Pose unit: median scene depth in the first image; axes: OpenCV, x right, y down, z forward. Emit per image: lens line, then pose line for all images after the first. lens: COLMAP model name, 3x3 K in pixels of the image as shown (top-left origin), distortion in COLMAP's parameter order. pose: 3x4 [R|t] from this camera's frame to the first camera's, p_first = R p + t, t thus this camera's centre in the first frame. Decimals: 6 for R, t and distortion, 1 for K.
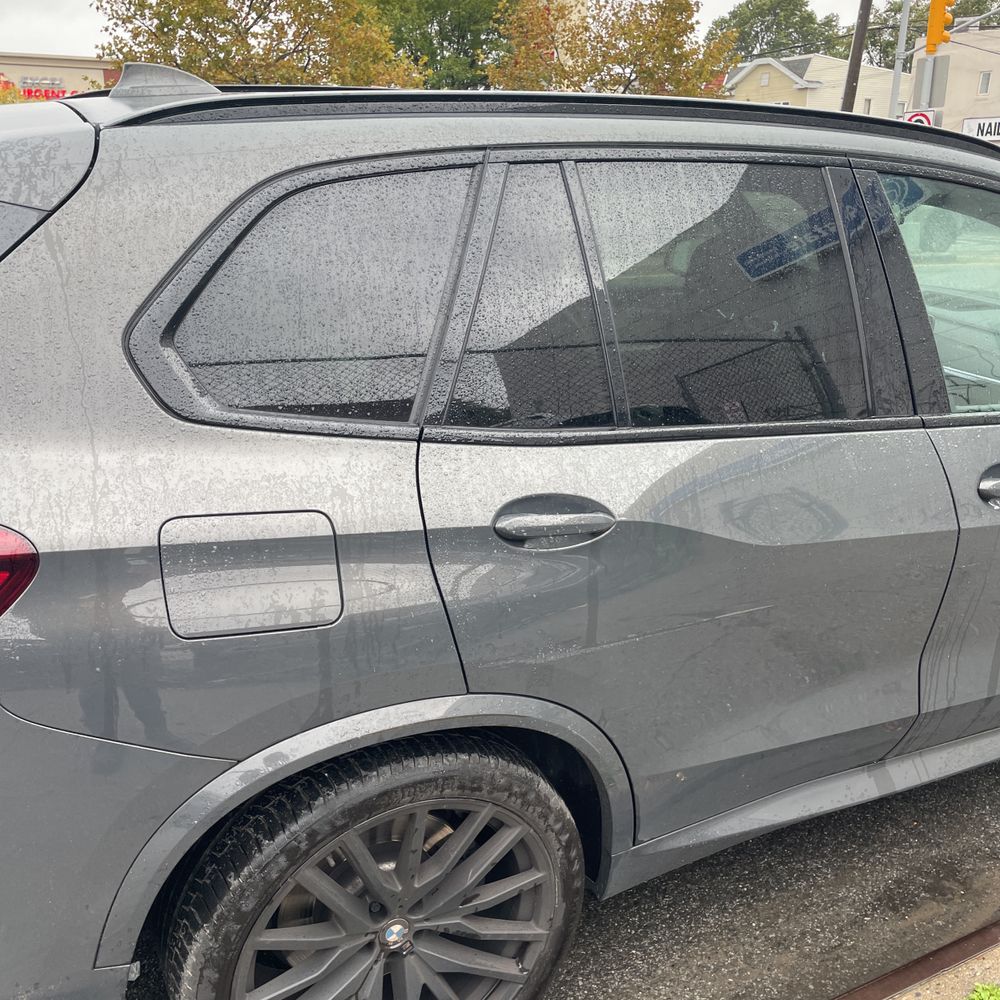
lens RADIAL K [[999.1, 0, 500.0], [0, 999.1, 500.0], [0, 0, 1]] dist [0.081332, -0.109495]
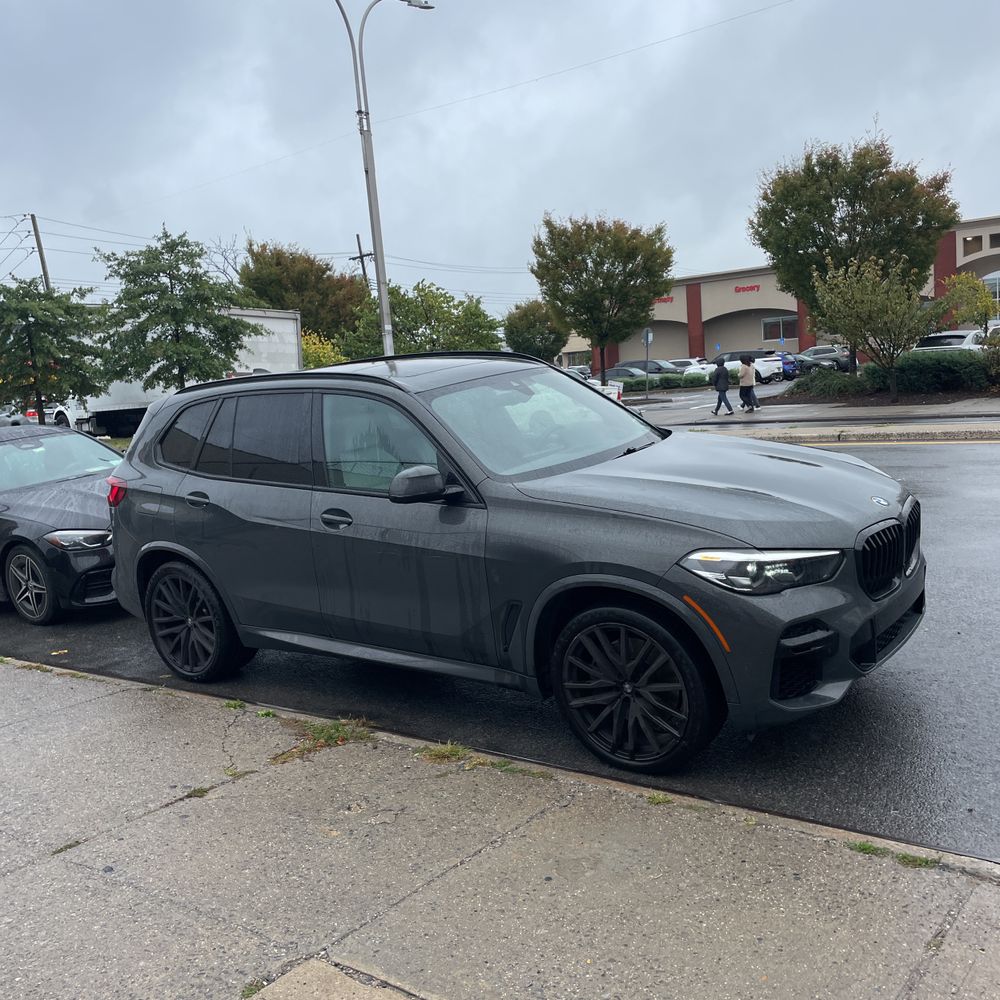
lens RADIAL K [[990.4, 0, 500.0], [0, 990.4, 500.0], [0, 0, 1]] dist [0.093029, -0.142649]
pose [[0.447250, 0.069954, -0.891669, 3.162120], [-0.200058, 0.979502, -0.023502, -0.092514], [0.871748, 0.188897, 0.452077, 0.307201]]
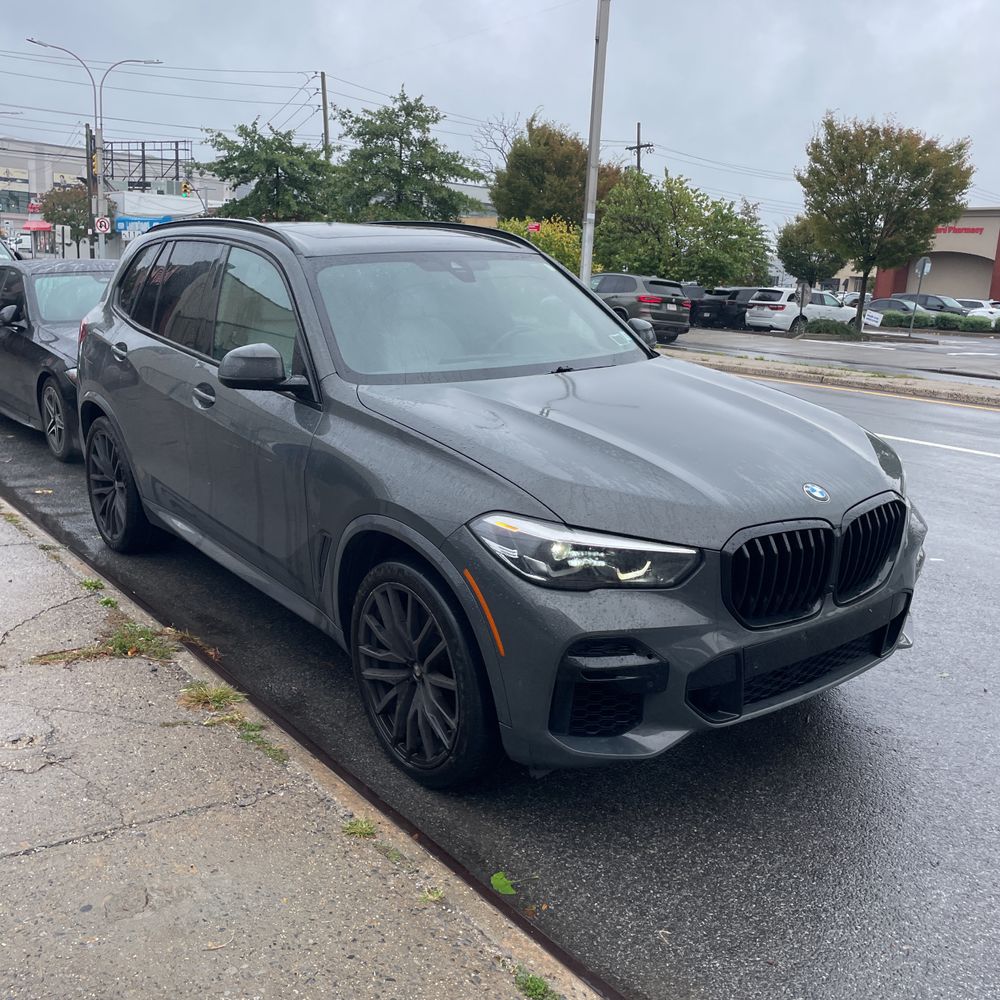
lens RADIAL K [[990.4, 0, 500.0], [0, 990.4, 500.0], [0, 0, 1]] dist [0.093029, -0.142649]
pose [[0.194354, 0.216427, -0.956758, 2.929301], [-0.354318, 0.924995, 0.137267, -0.346561], [0.914705, 0.312318, 0.256460, 1.249180]]
